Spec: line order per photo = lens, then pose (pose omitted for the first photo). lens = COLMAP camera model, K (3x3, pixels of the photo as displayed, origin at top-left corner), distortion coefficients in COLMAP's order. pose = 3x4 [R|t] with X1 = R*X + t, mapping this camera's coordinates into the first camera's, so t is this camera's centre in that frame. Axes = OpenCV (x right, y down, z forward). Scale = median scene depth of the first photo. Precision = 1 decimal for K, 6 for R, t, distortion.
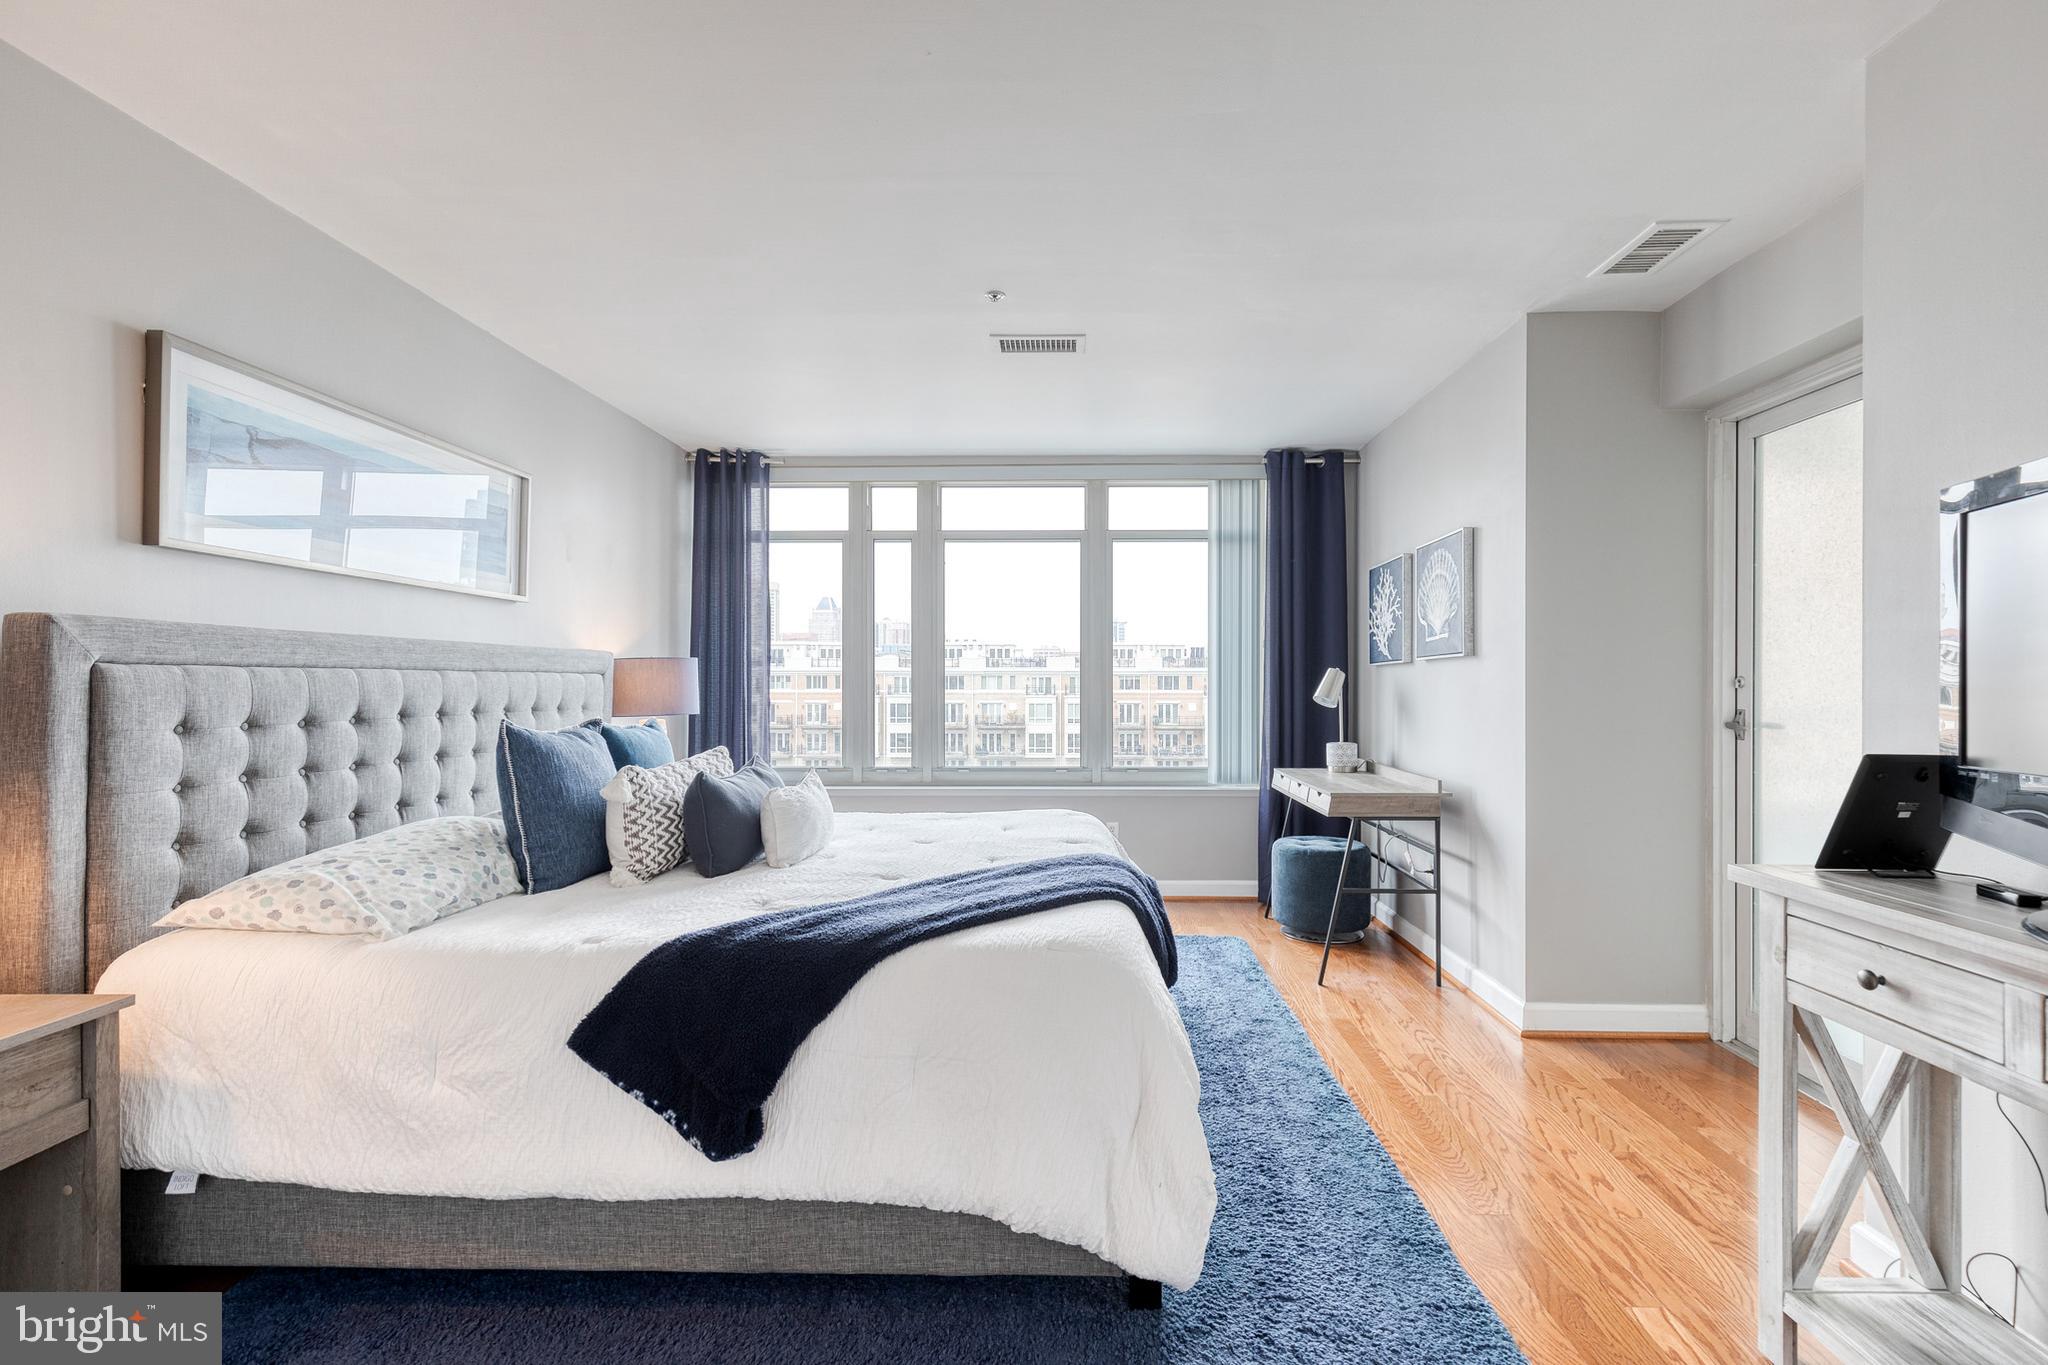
lens RADIAL K [[923.6, 0, 1073.9], [0, 923.6, 675.1], [0, 0, 1]] dist [0.013185, -0.004803]
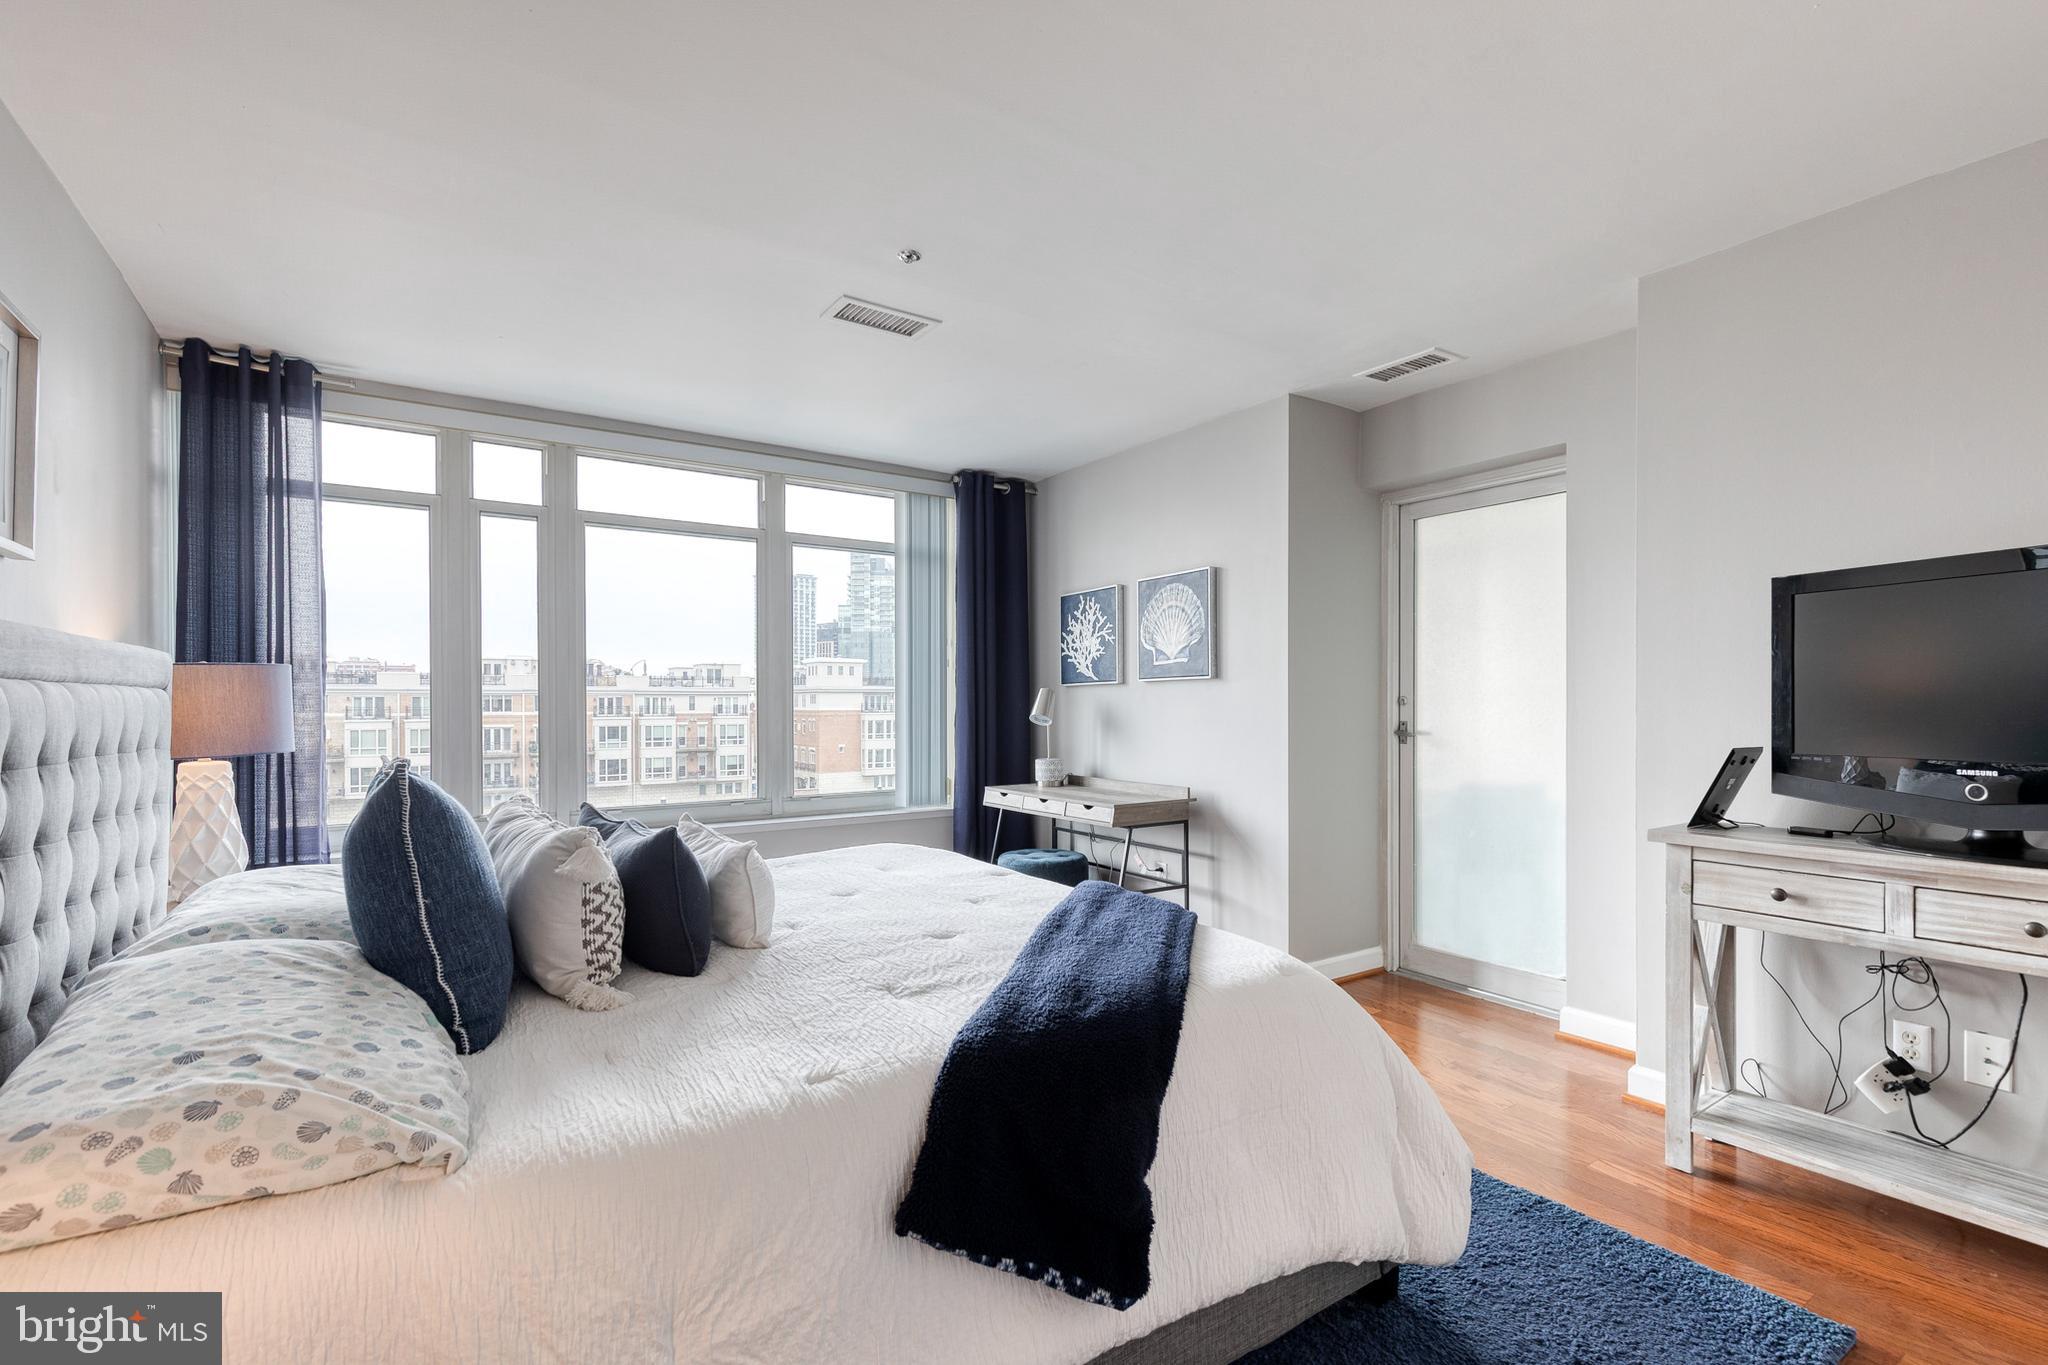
lens RADIAL K [[923.6, 0, 1032.6], [0, 923.6, 701.3], [0, 0, 1]] dist [0.013185, -0.004803]
pose [[0.815177, -0.000783, 0.579211, -0.355014], [-0.002944, 0.999981, 0.005494, 0.001657], [-0.579204, -0.006184, 0.815159, 0.160131]]
